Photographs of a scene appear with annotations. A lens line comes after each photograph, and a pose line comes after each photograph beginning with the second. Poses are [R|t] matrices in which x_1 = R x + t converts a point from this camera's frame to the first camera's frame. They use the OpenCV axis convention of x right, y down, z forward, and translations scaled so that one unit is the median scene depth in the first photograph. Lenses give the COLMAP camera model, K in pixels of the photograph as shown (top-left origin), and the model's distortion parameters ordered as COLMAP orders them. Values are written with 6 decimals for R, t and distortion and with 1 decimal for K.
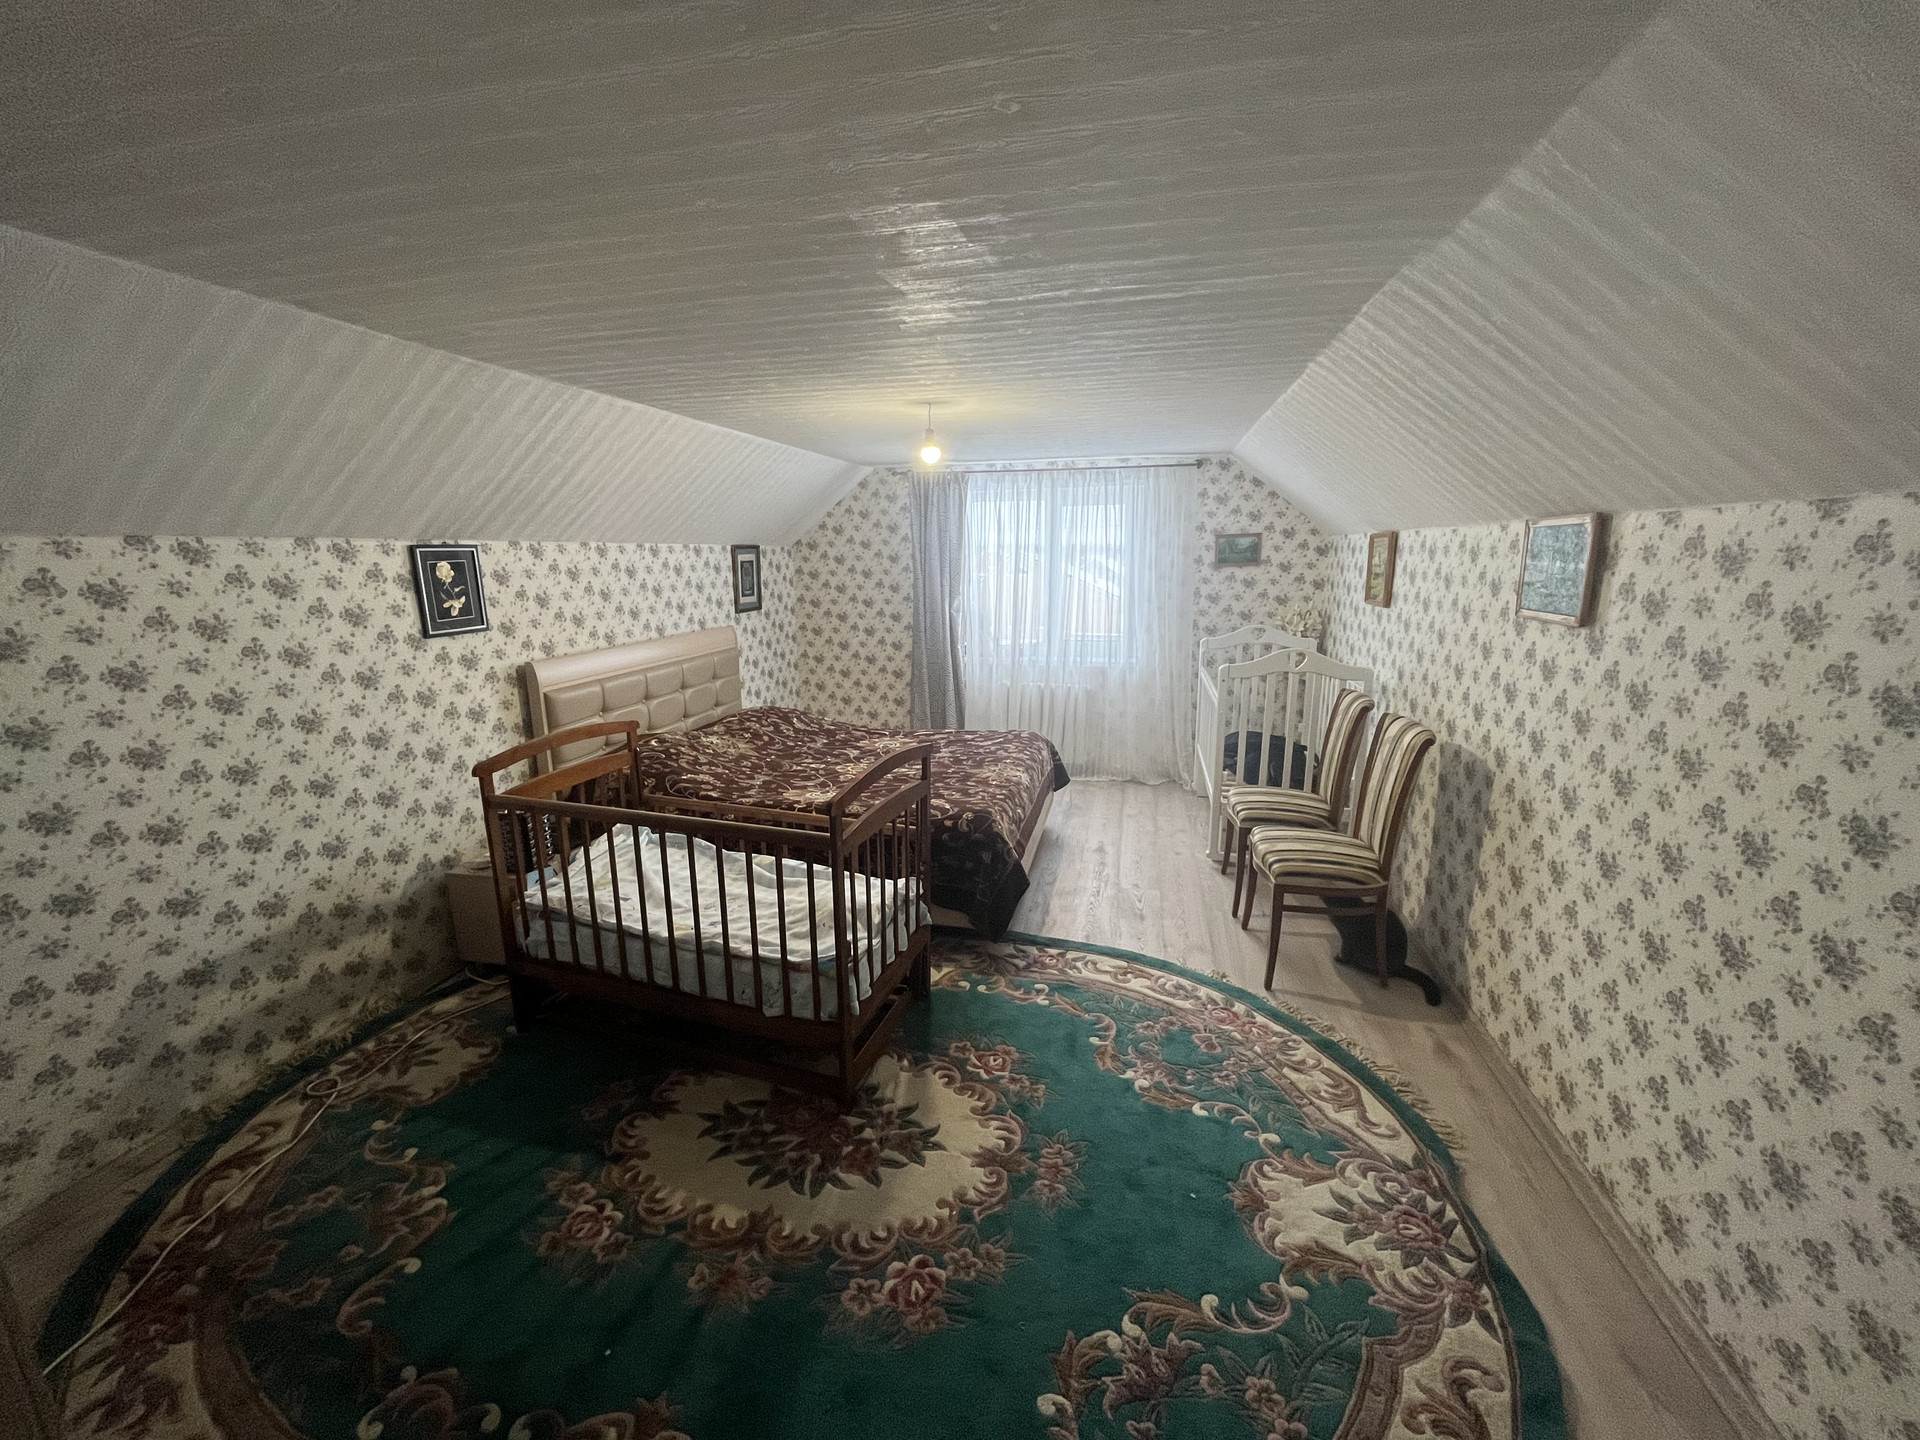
lens RADIAL K [[780.7, 0, 960.0], [0, 780.7, 720.0], [0, 0, 1]] dist [-0.003880, 0.000177]
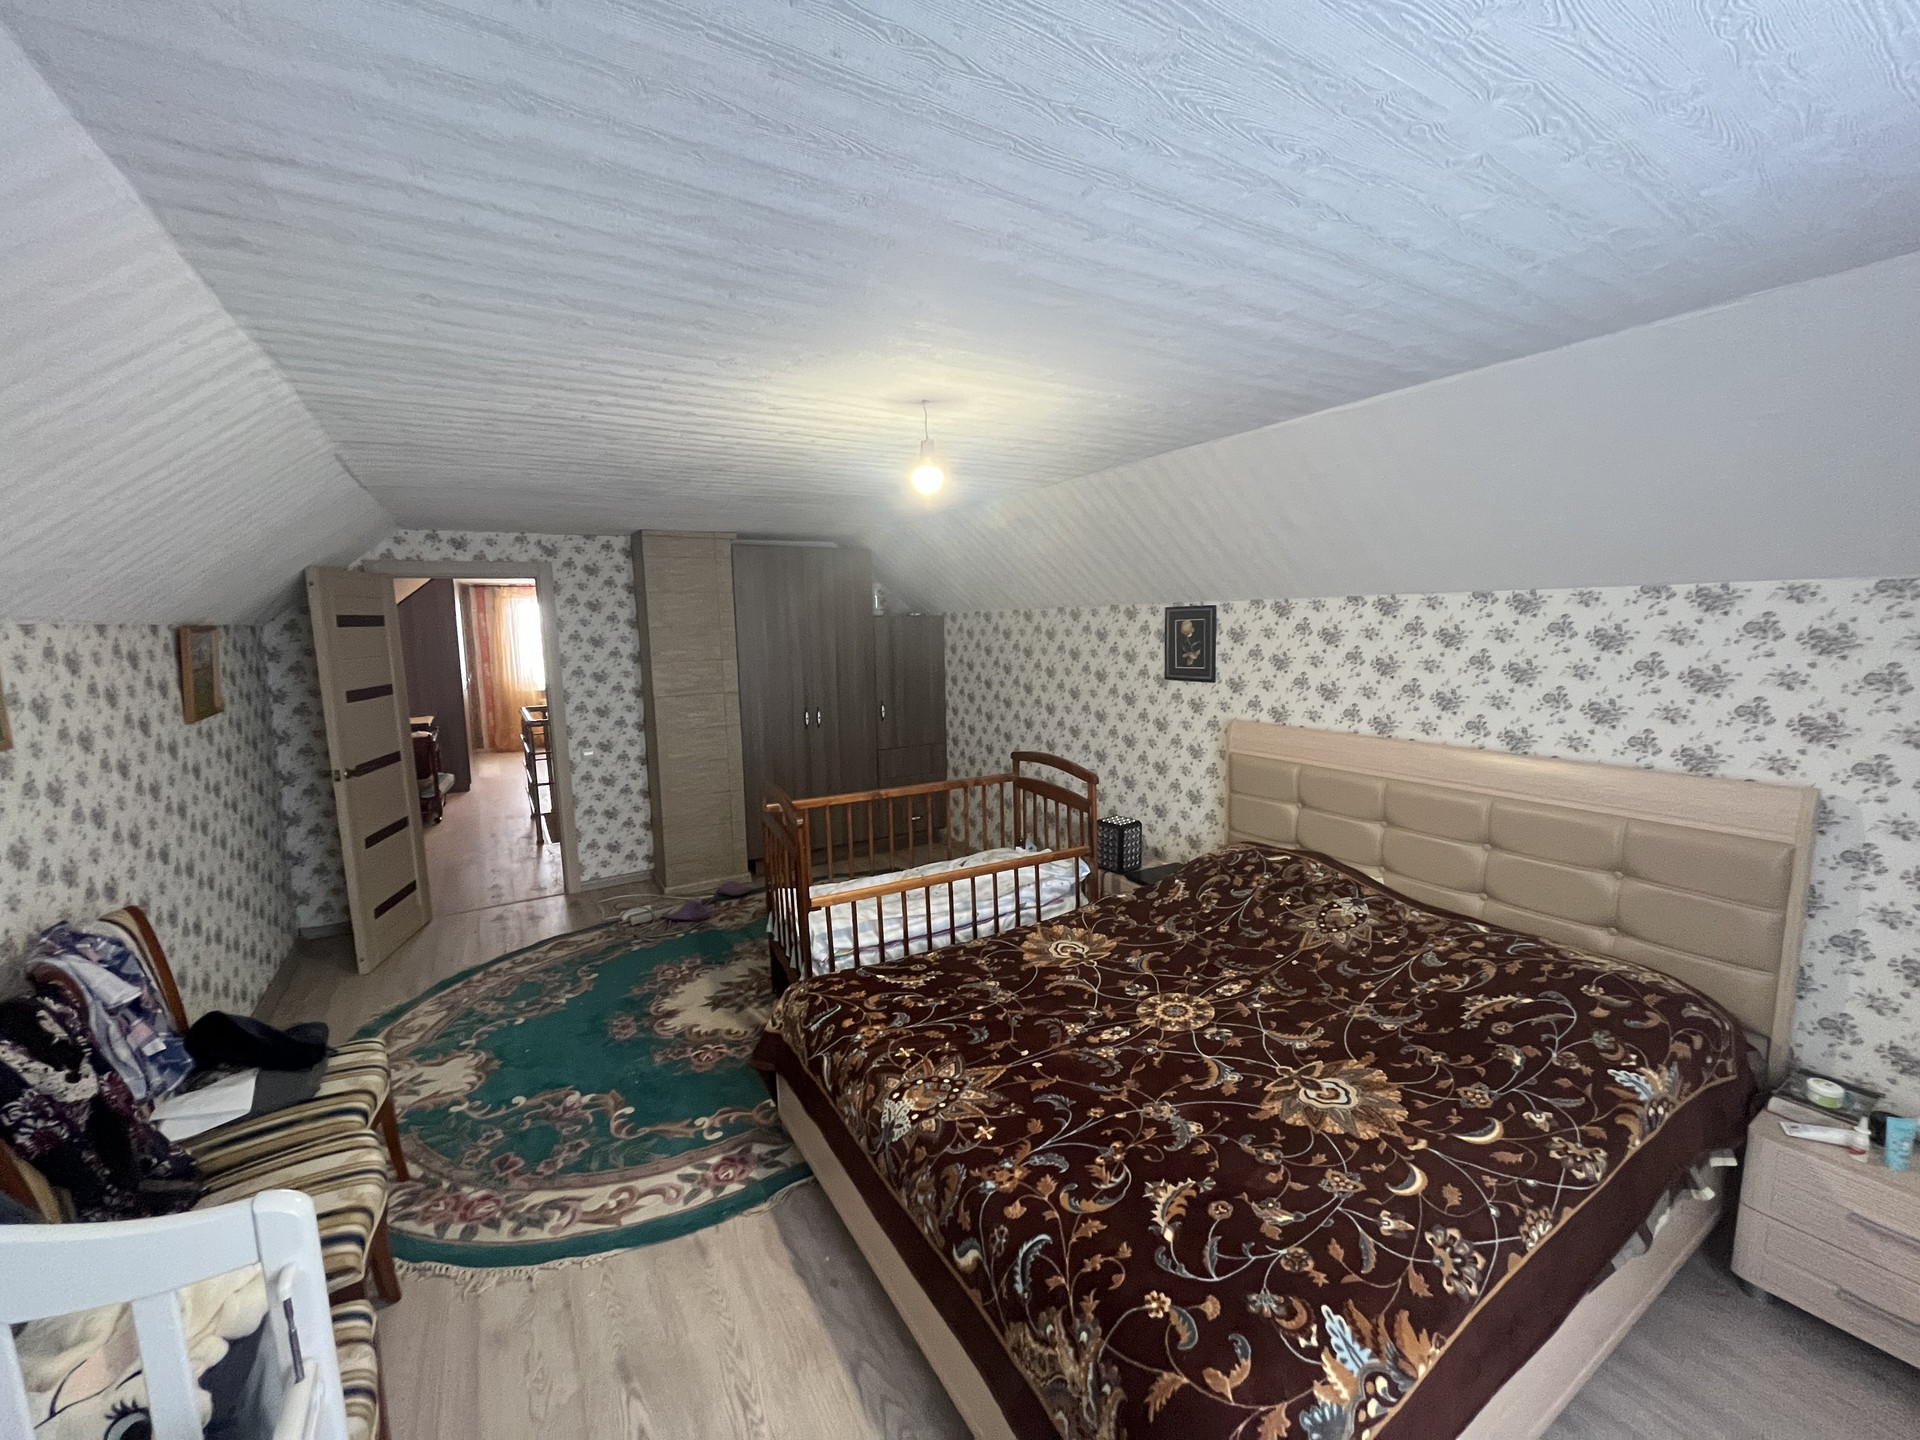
lens RADIAL K [[784.1, 0, 960.0], [0, 784.1, 720.0], [0, 0, 1]] dist [-0.031548, 0.000141]
pose [[-0.722579, 0.112726, -0.682035, 0.410651], [-0.116266, 0.952743, 0.280646, -0.335816], [0.681440, 0.282087, -0.675326, 1.536057]]
